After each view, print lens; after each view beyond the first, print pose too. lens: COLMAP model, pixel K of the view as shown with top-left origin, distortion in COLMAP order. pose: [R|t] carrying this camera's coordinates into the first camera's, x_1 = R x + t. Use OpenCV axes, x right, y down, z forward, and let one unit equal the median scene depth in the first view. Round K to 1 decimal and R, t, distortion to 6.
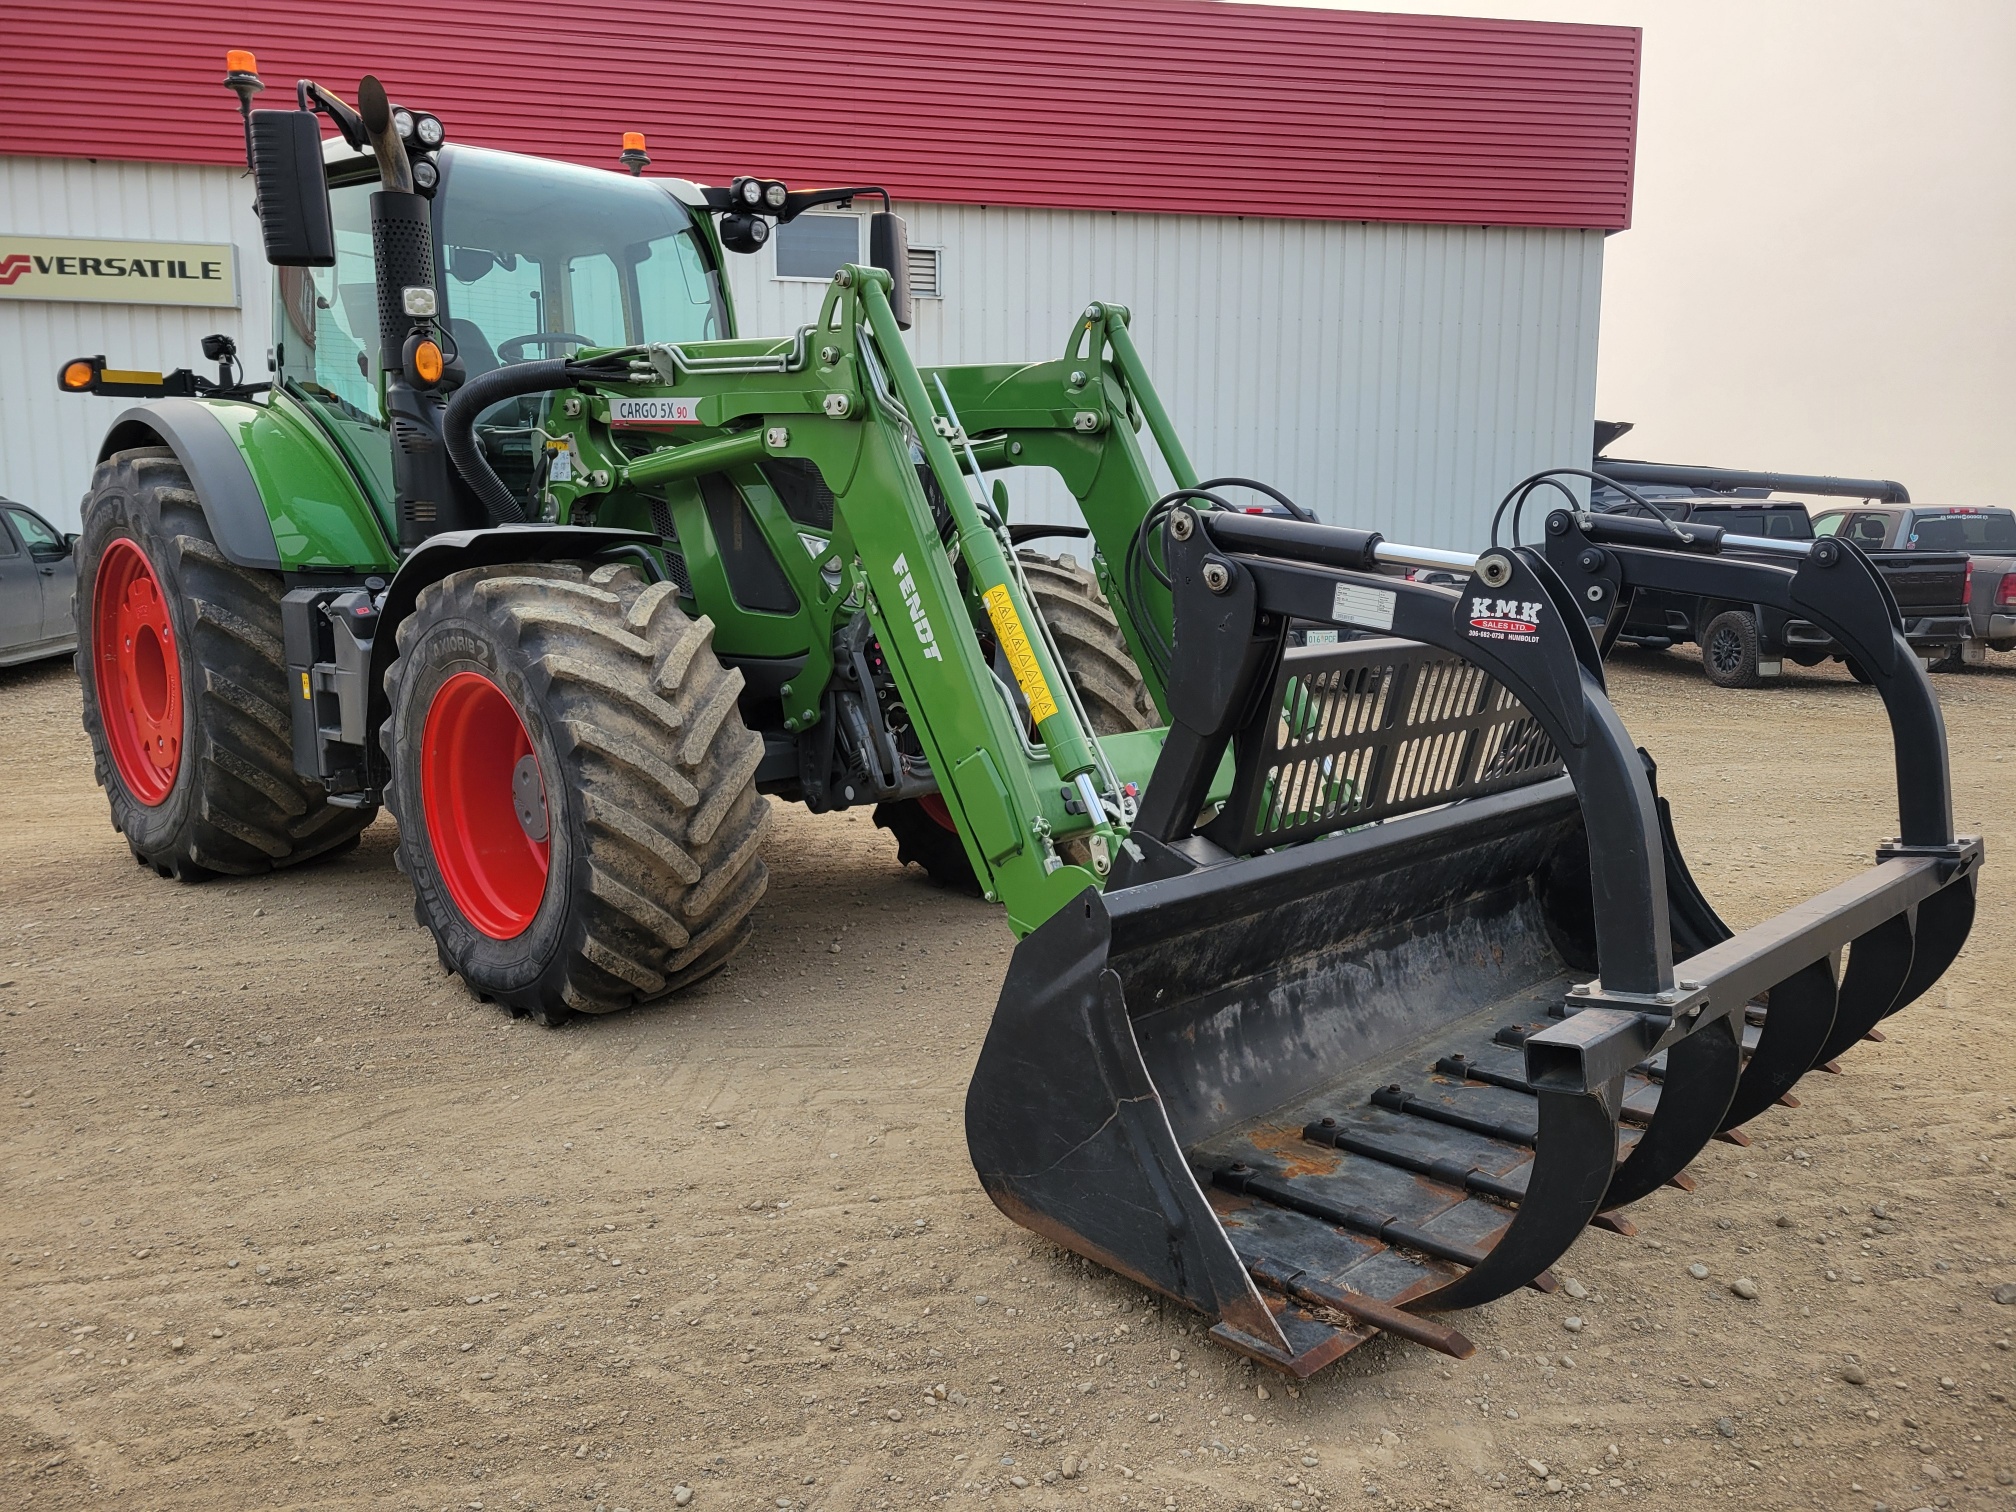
lens RADIAL K [[1477.2, 0, 1003.3], [0, 1477.2, 736.4], [0, 0, 1]] dist [0.065562, -0.038552]
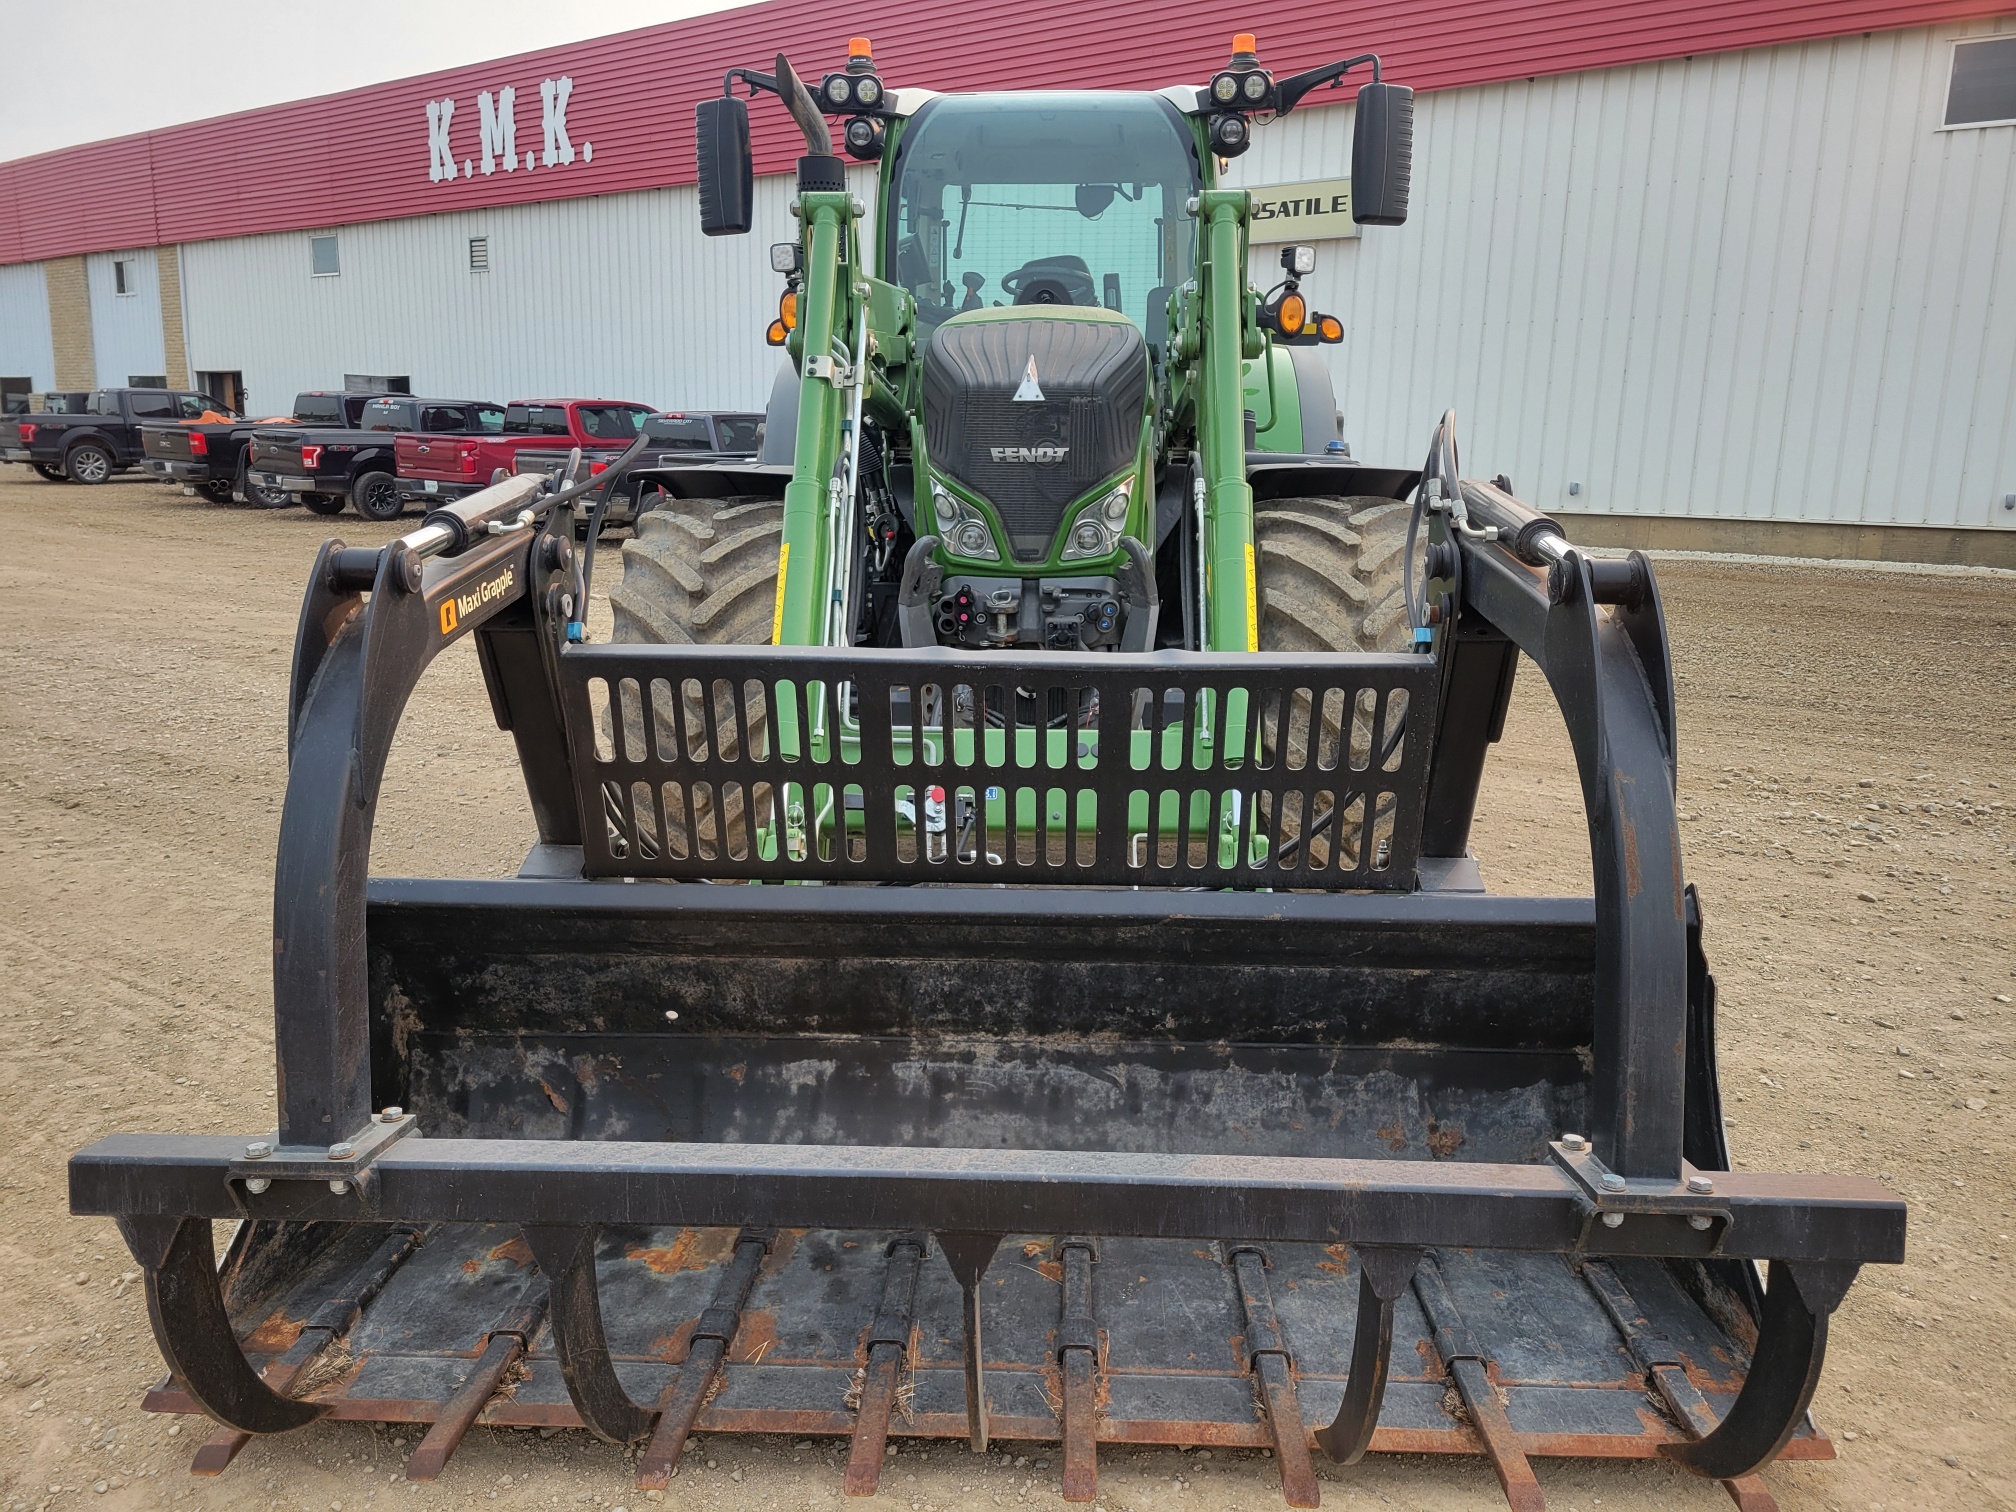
lens RADIAL K [[1477.2, 0, 1003.3], [0, 1477.2, 736.4], [0, 0, 1]] dist [0.065562, -0.038552]
pose [[0.689443, 0.151932, -0.708227, 0.650966], [-0.110350, 0.988373, 0.104606, -0.081722], [0.715885, 0.006033, 0.698192, 0.399556]]
